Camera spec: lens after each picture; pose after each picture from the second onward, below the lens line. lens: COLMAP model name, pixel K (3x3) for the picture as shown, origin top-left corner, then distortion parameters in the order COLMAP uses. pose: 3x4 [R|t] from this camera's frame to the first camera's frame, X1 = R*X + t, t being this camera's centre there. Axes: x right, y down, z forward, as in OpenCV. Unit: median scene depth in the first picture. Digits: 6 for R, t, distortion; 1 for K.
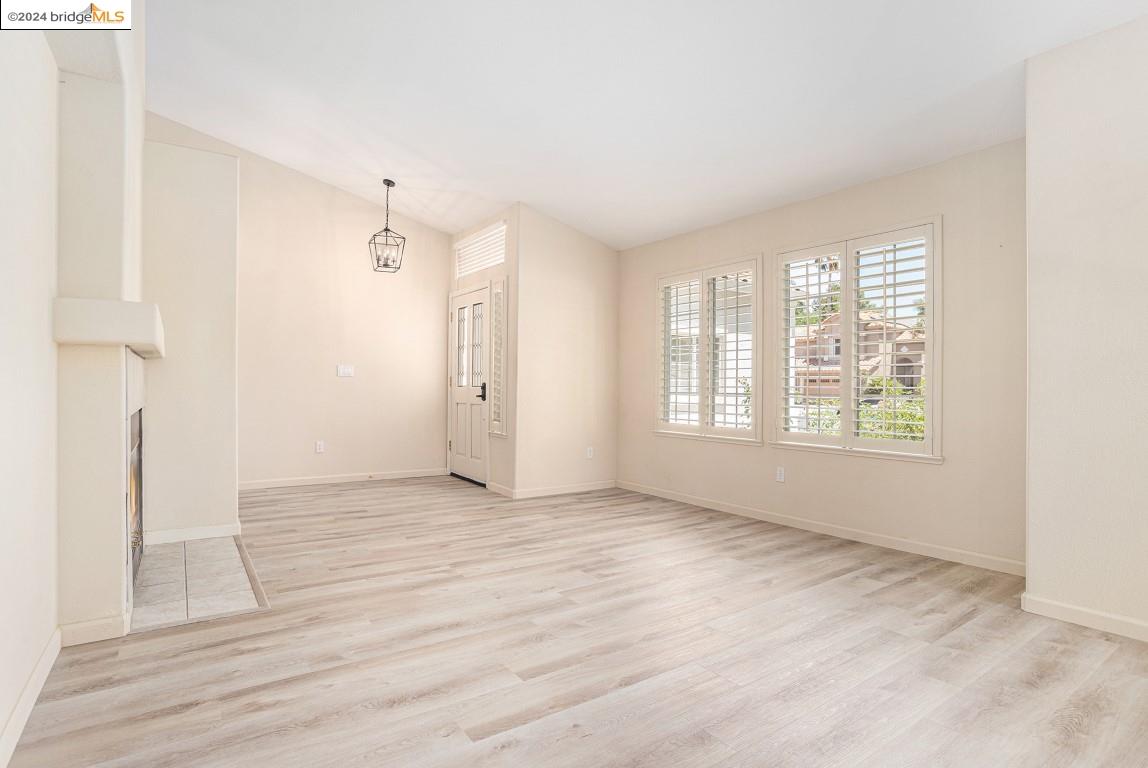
lens RADIAL K [[575.1, 0, 571.8], [0, 575.1, 380.2], [0, 0, 1]] dist [-0.063087, 0.019765]
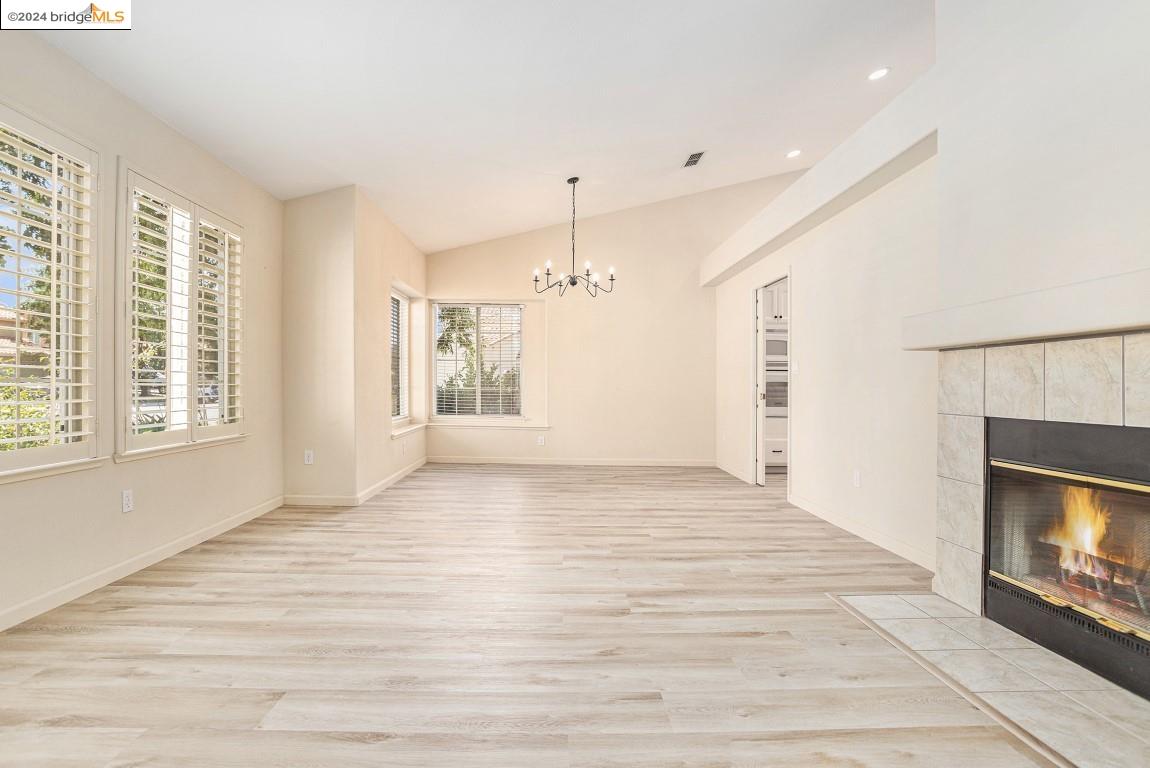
lens RADIAL K [[576.1, 0, 572.8], [0, 576.1, 380.2], [0, 0, 1]] dist [-0.063087, 0.019765]
pose [[-0.833711, -0.010292, 0.552106, -0.655856], [-0.024451, 0.999534, -0.018291, 0.037984], [-0.551660, -0.028749, -0.833574, 1.950621]]
